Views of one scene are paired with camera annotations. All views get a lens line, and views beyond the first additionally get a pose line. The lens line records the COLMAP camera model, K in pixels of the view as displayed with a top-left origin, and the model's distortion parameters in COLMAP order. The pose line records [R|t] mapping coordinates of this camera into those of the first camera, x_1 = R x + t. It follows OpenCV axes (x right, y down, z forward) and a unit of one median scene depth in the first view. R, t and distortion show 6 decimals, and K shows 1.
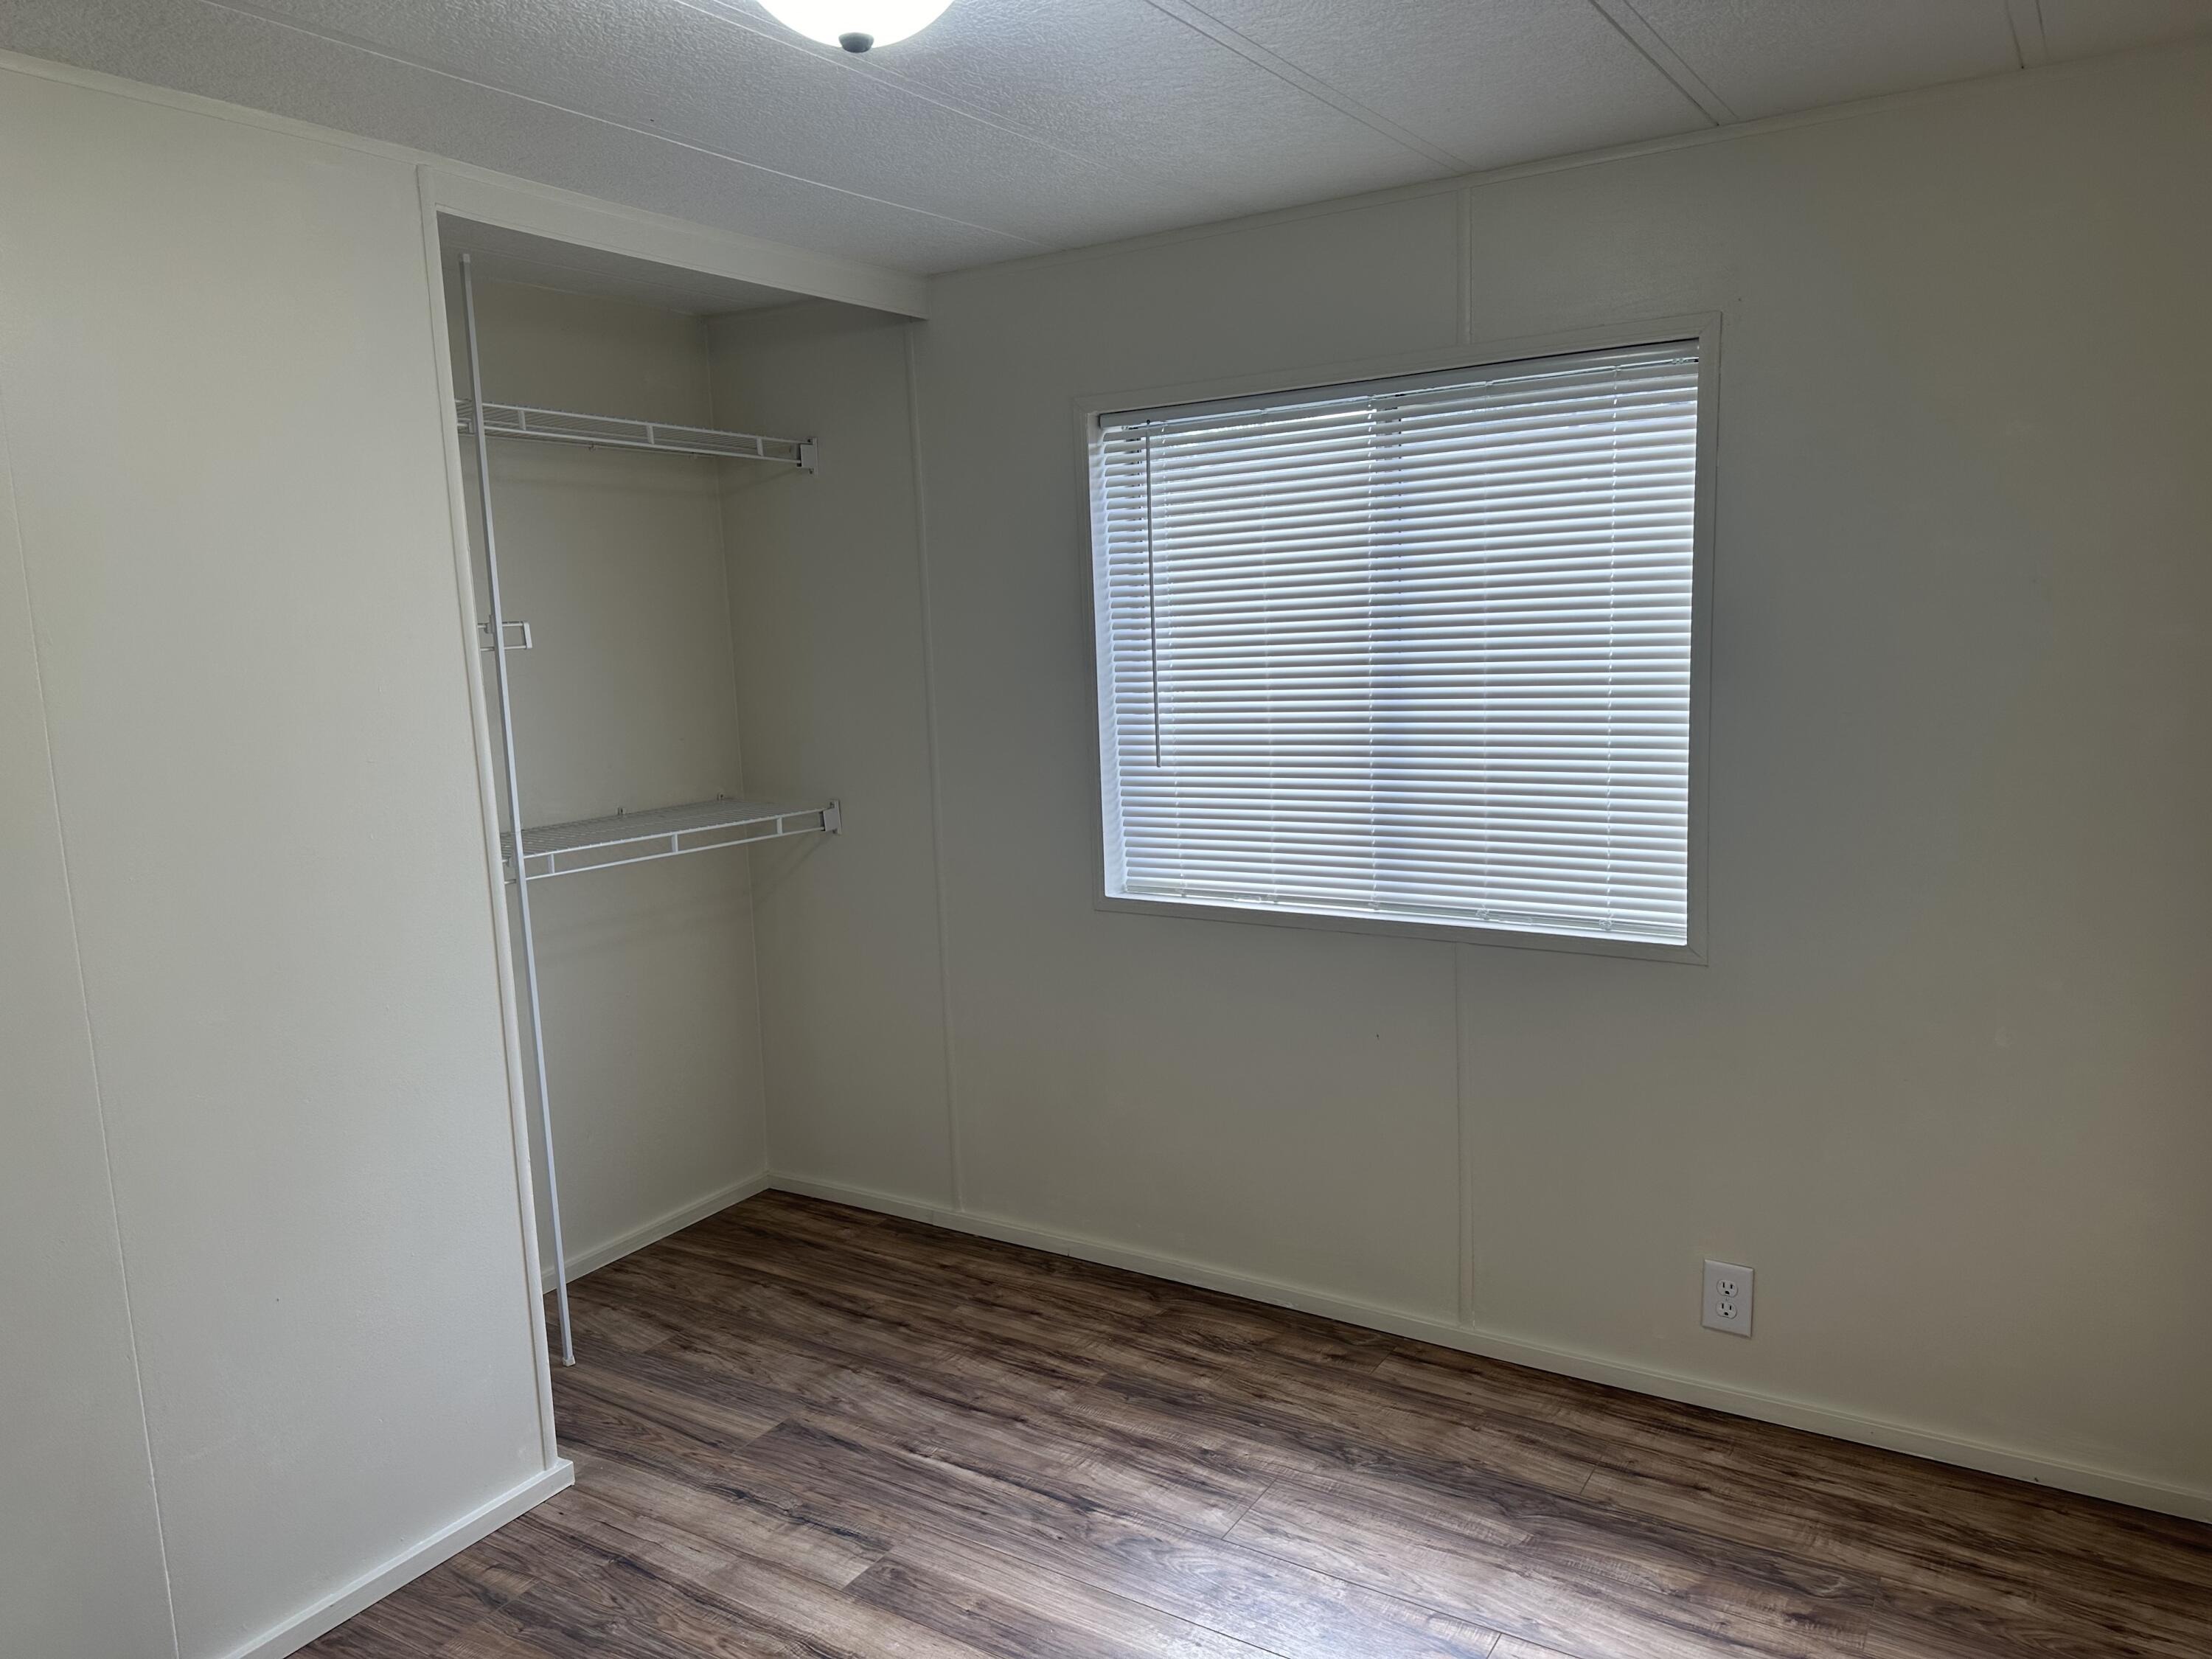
lens RADIAL K [[1565.8, 0, 1106.0], [0, 1565.8, 829.5], [0, 0, 1]] dist [0.107815, -0.044250]
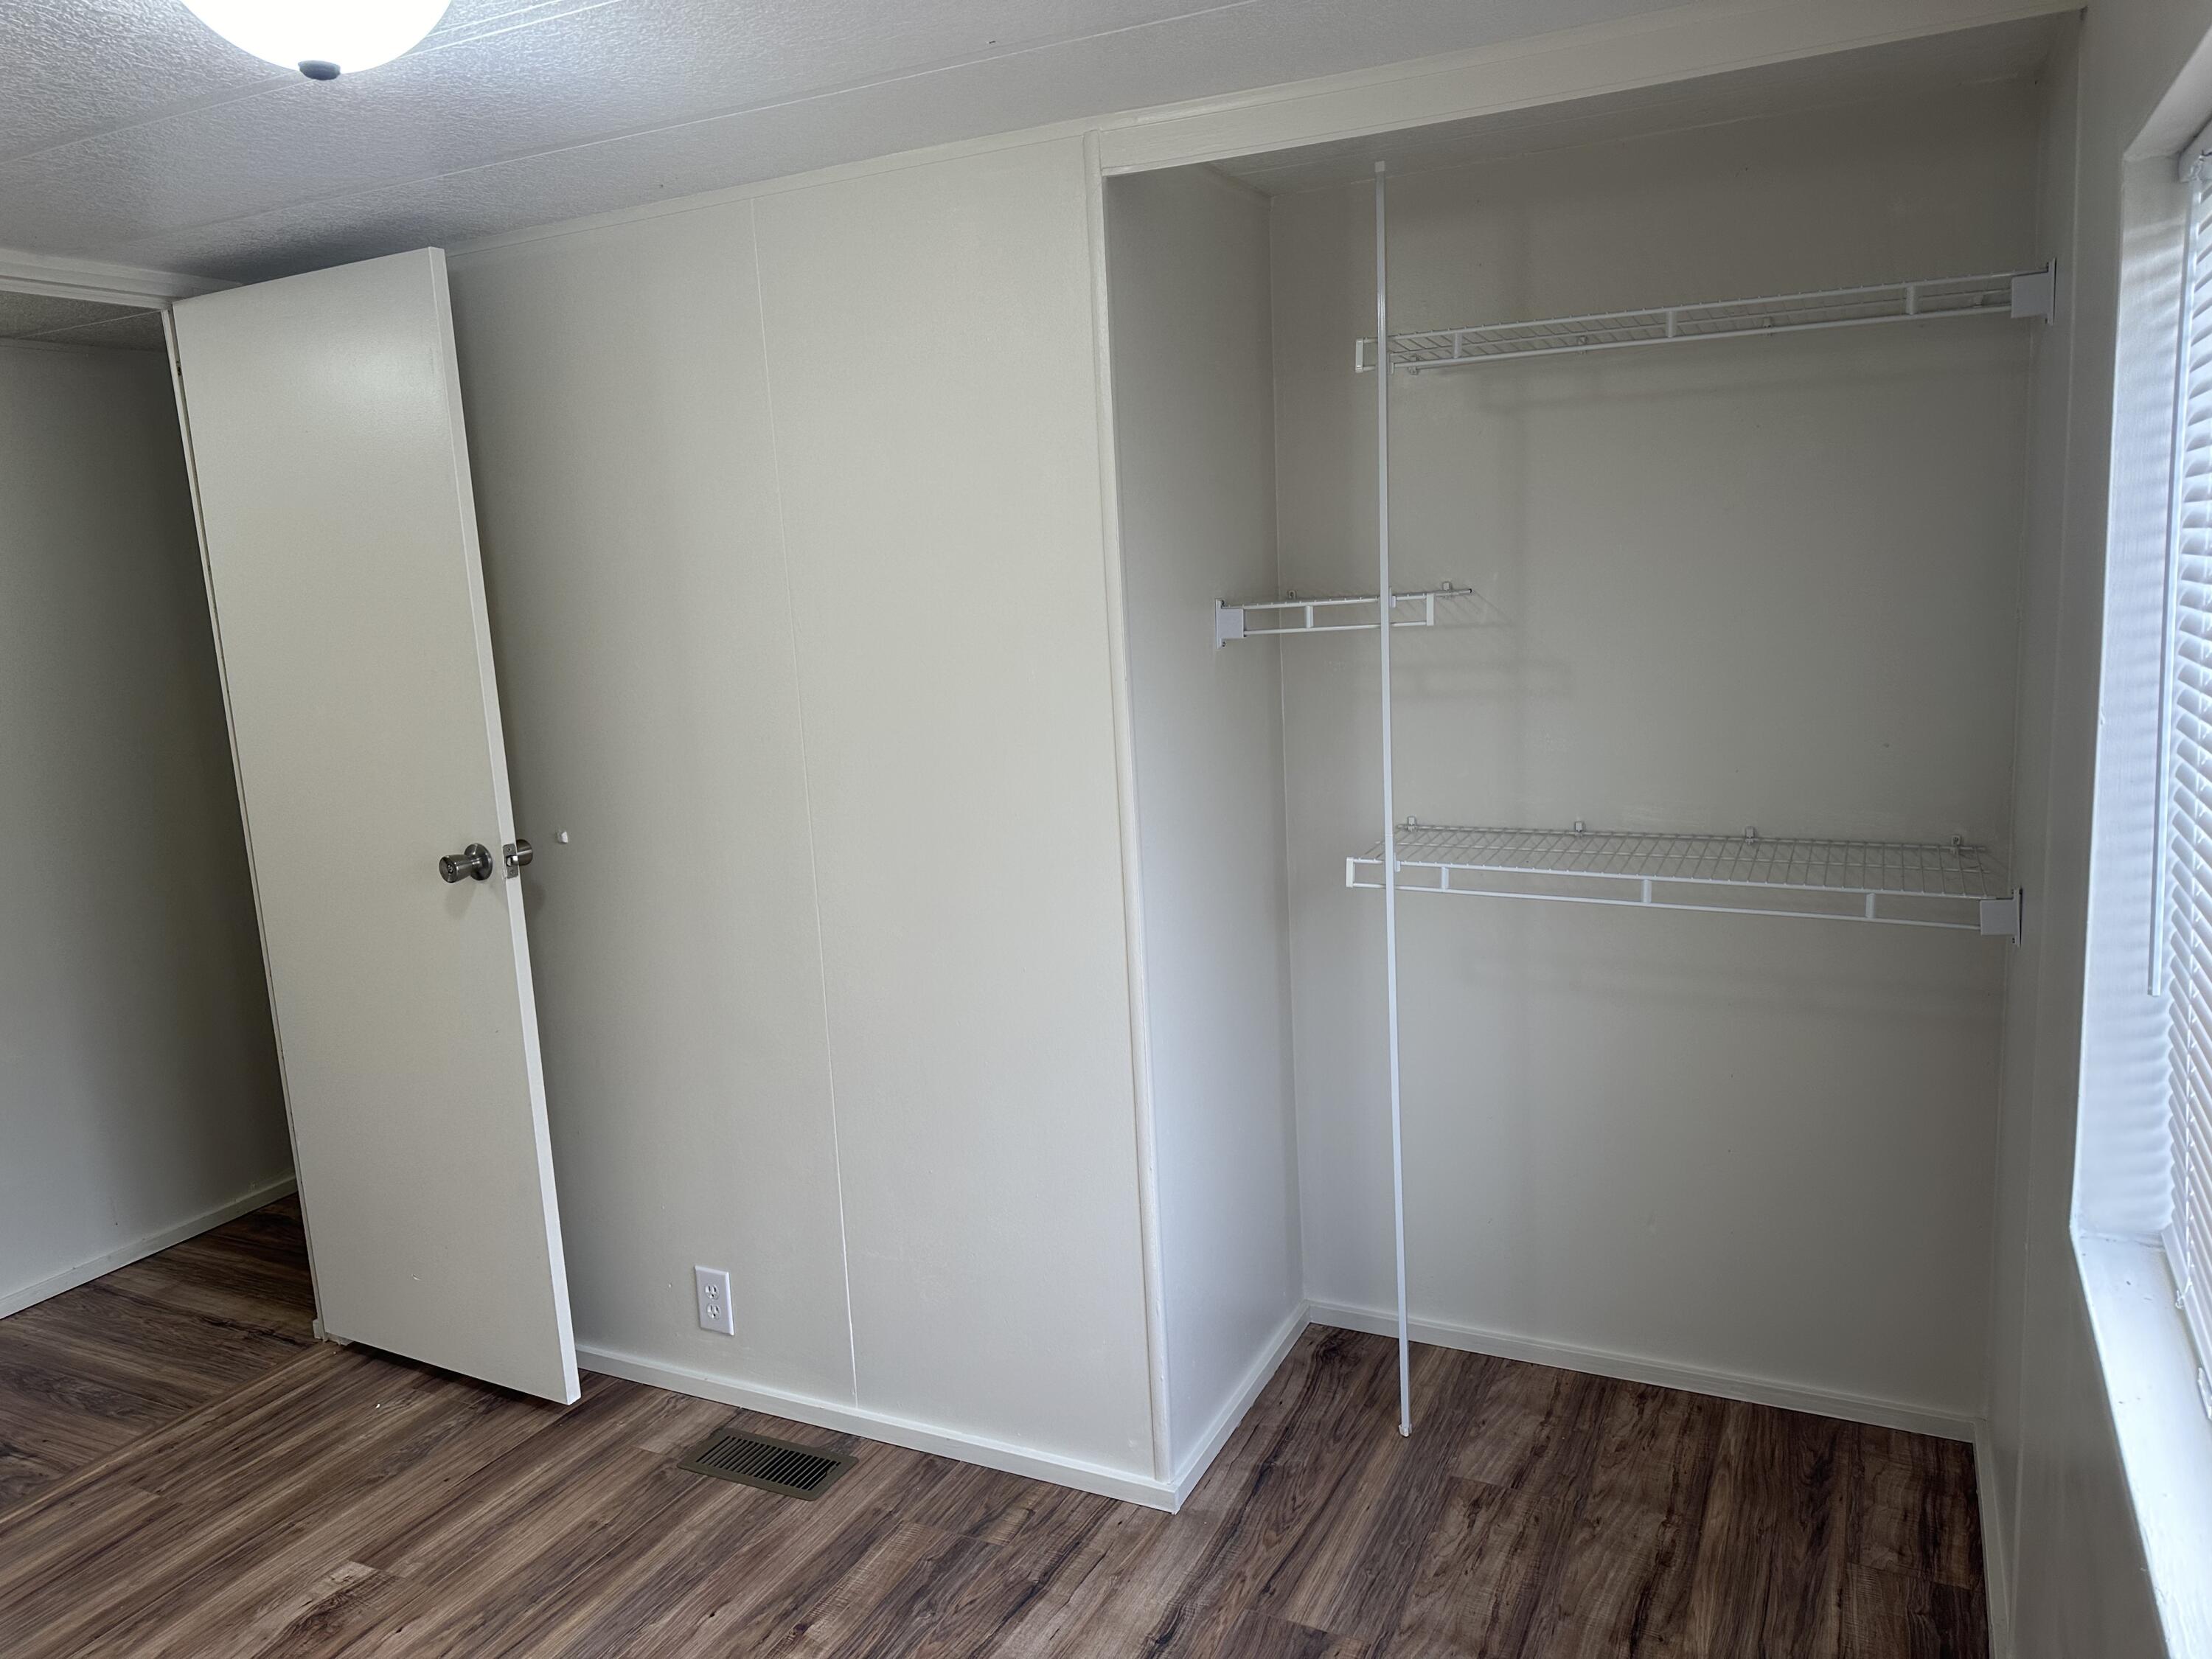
lens RADIAL K [[1596.1, 0, 1106.0], [0, 1596.1, 829.5], [0, 0, 1]] dist [0.038512, 0.000775]
pose [[0.111481, 0.205183, -0.972354, 0.474357], [-0.094355, 0.976218, 0.195180, -0.160805], [0.989277, 0.069988, 0.128189, 0.750830]]
